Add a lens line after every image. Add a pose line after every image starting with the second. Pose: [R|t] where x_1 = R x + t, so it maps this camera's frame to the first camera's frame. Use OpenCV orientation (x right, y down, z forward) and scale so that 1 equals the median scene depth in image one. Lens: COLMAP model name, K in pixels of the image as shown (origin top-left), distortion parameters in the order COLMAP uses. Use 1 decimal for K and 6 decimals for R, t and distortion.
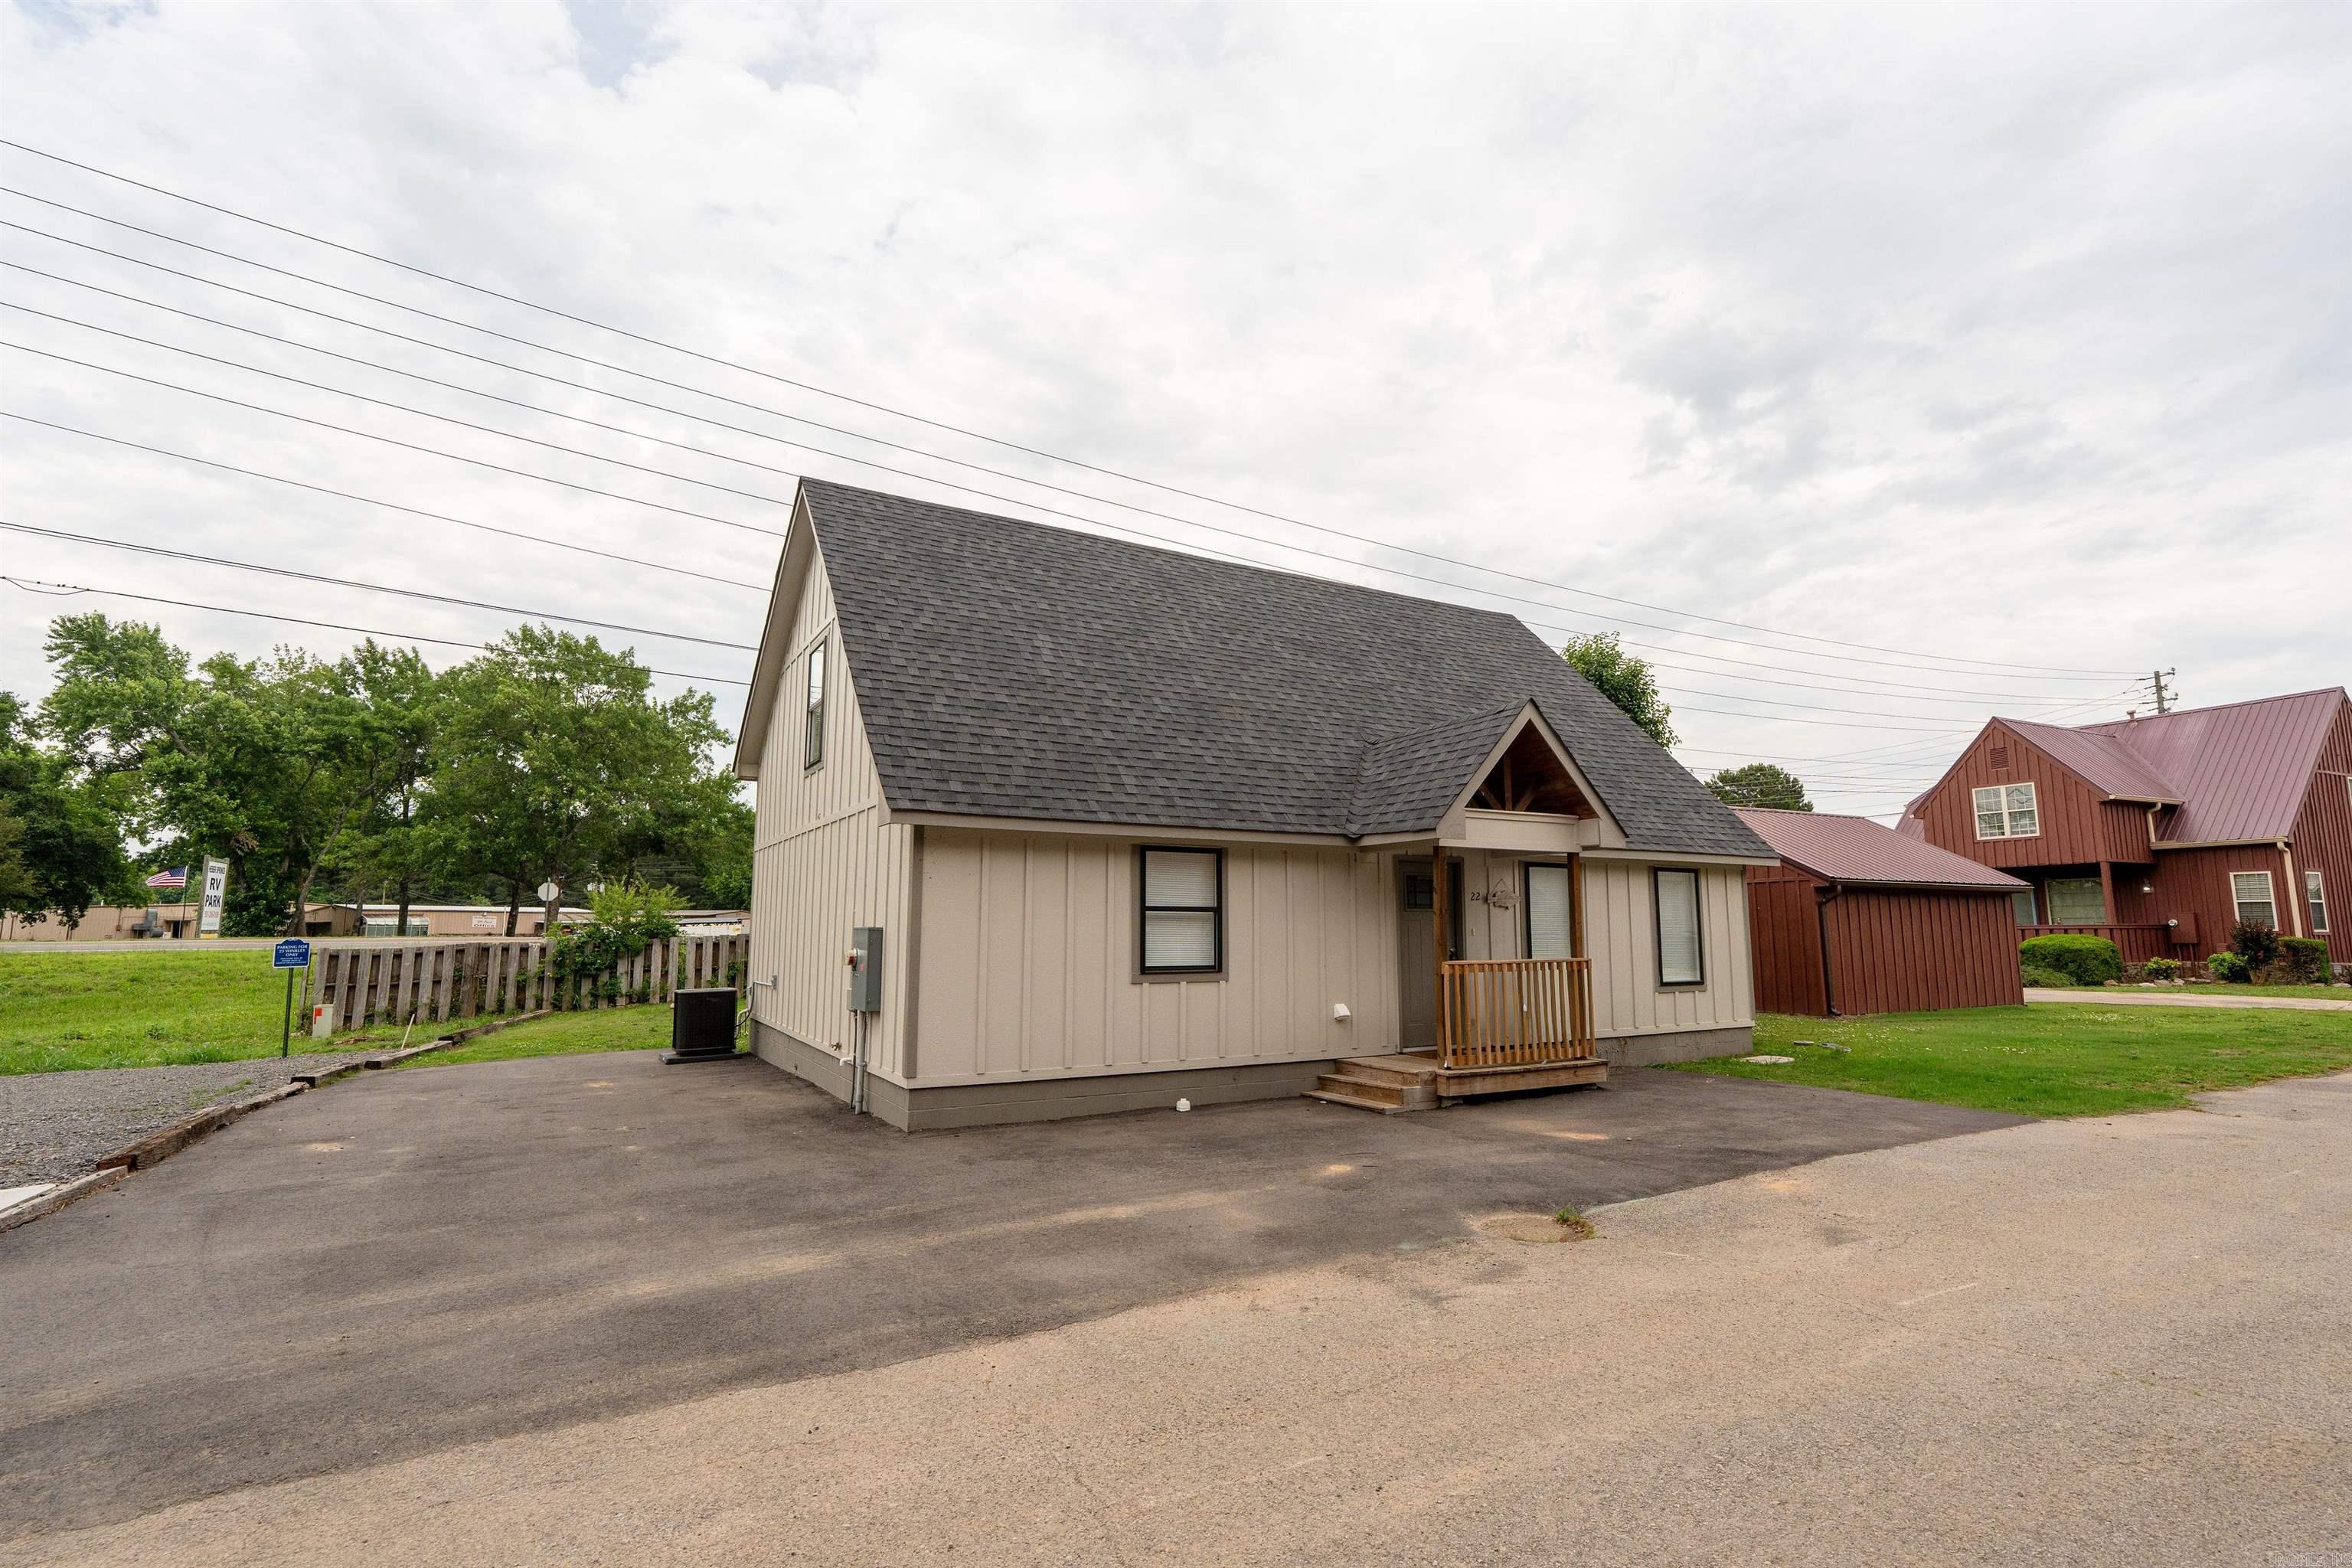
lens RADIAL K [[1147.1, 0, 1176.0], [0, 1147.1, 784.0], [0, 0, 1]] dist [0.001751, 0.000757]
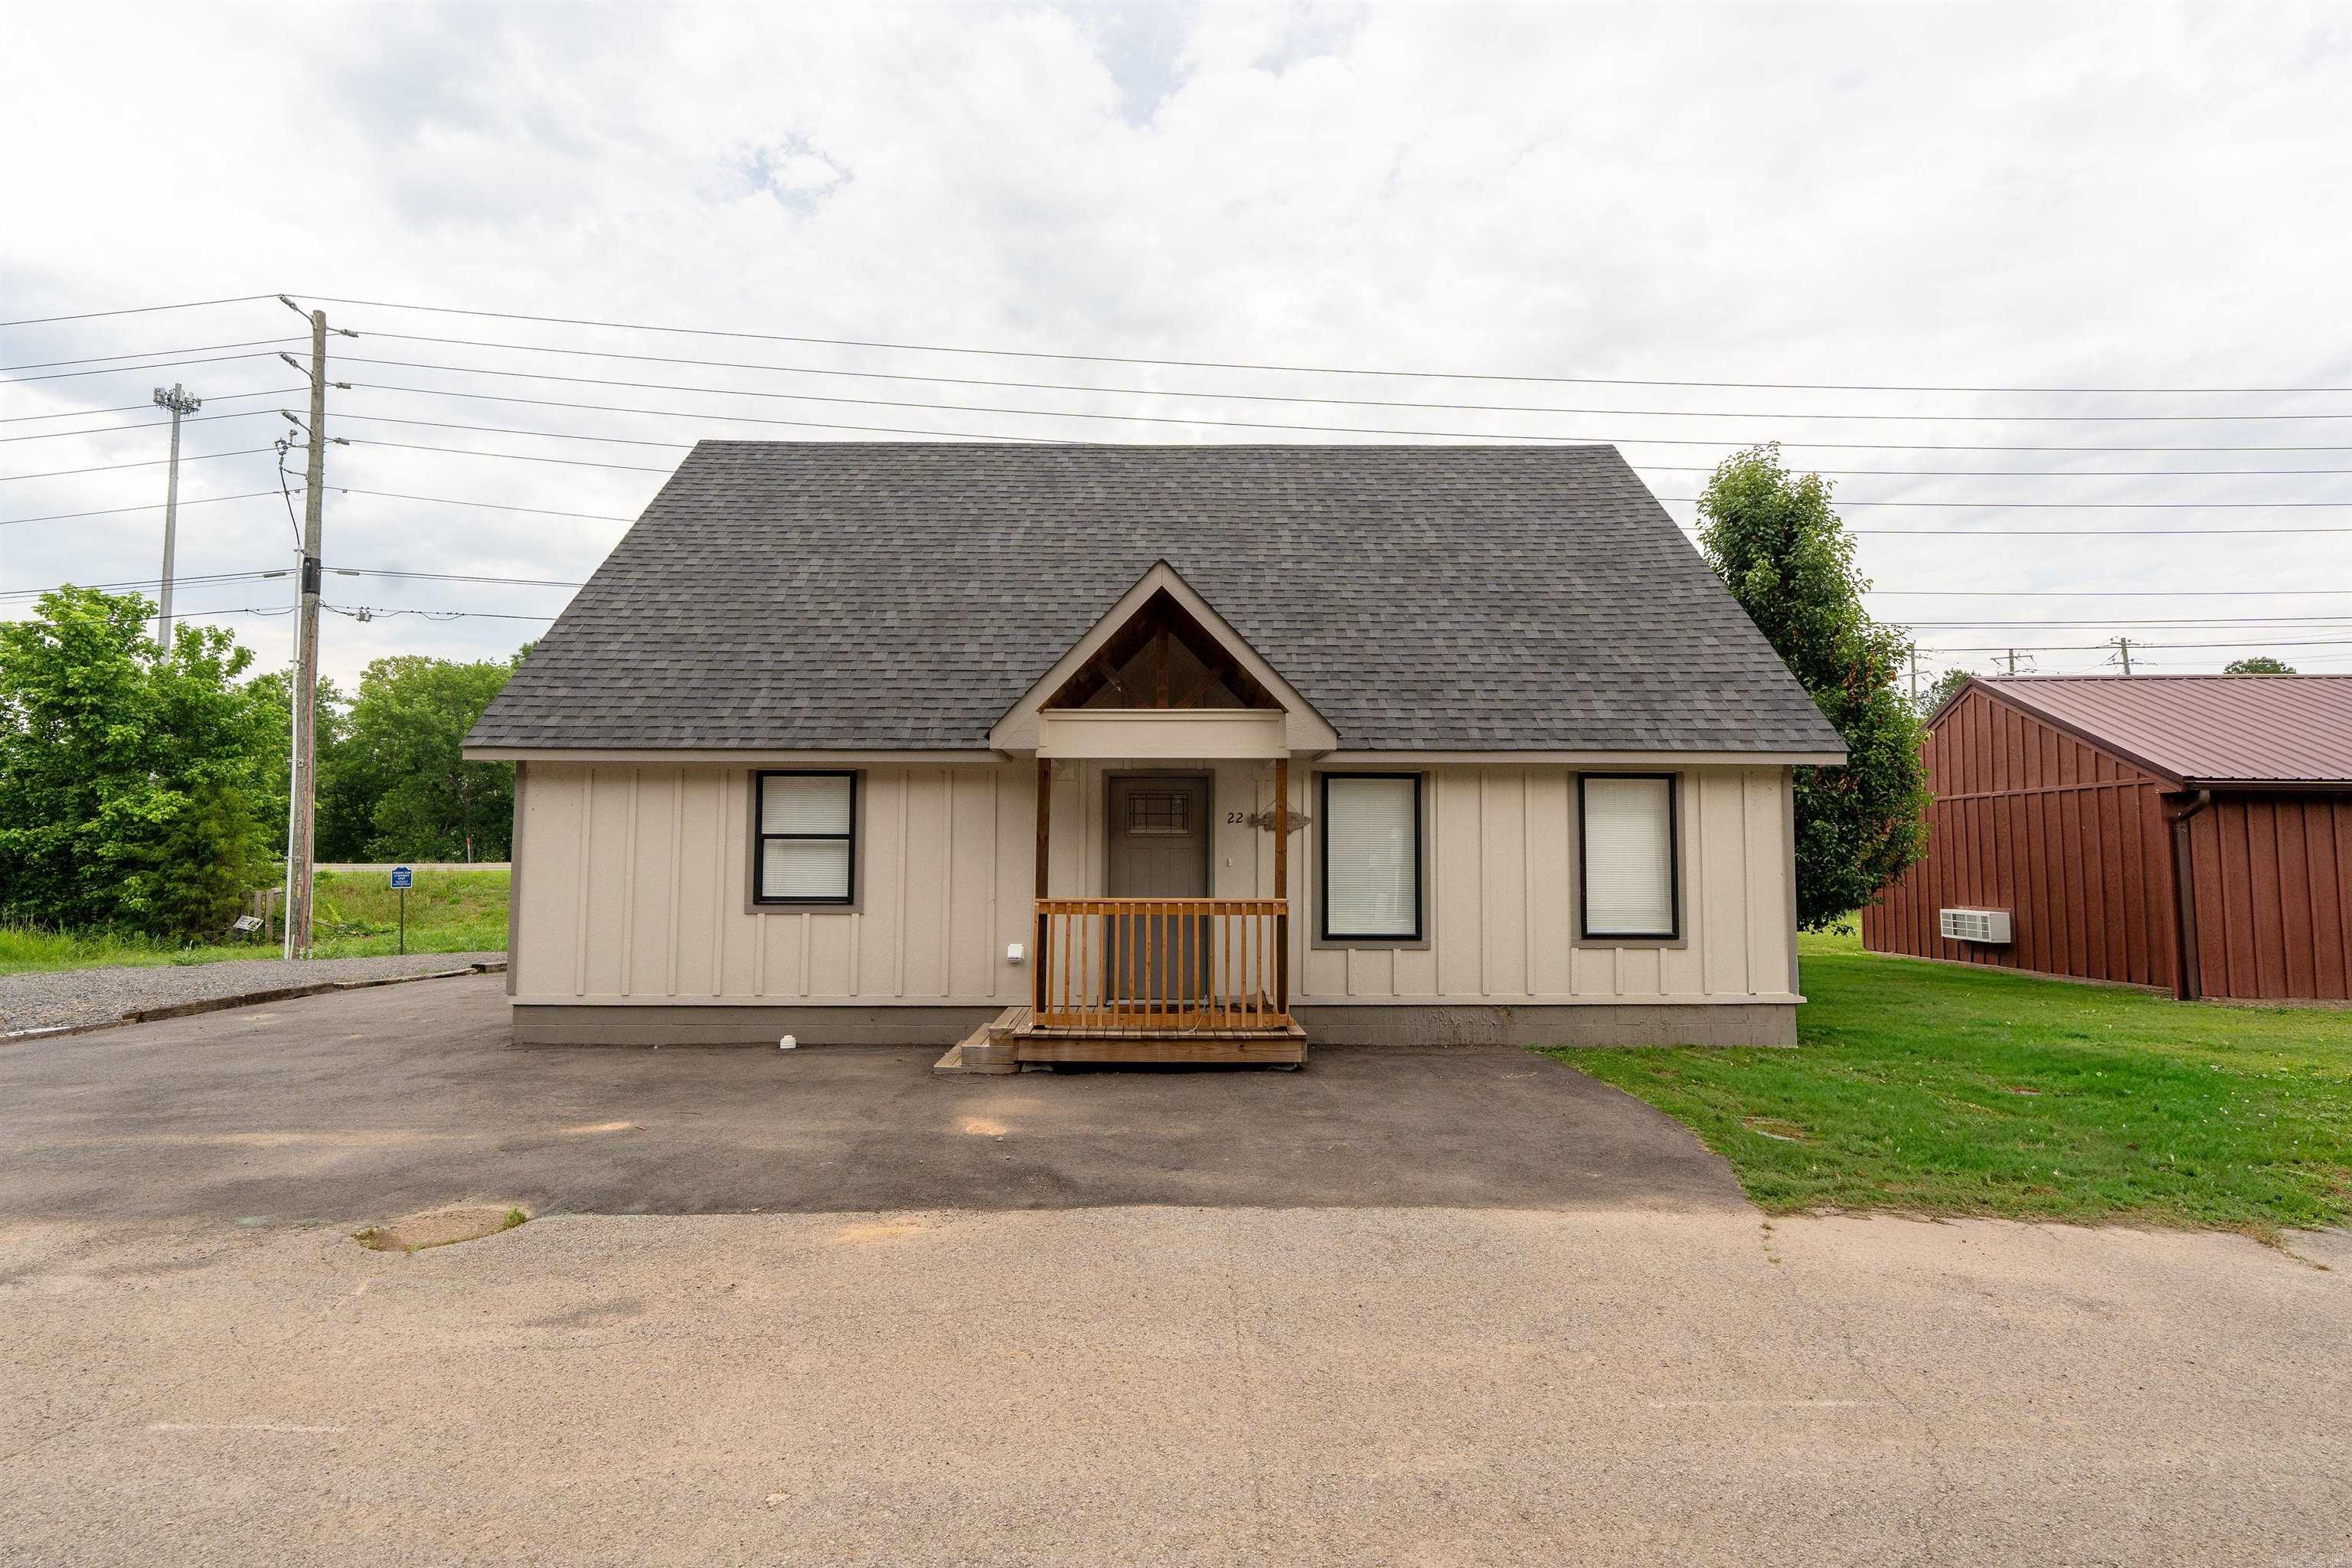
lens RADIAL K [[1095.9, 0, 1185.8], [0, 1095.9, 769.1], [0, 0, 1]] dist [-0.005871, 0.000274]
pose [[0.865265, -0.036045, -0.500017, 0.677622], [0.060214, 0.997663, 0.032280, 0.040666], [0.497685, -0.058038, 0.865414, 0.354800]]
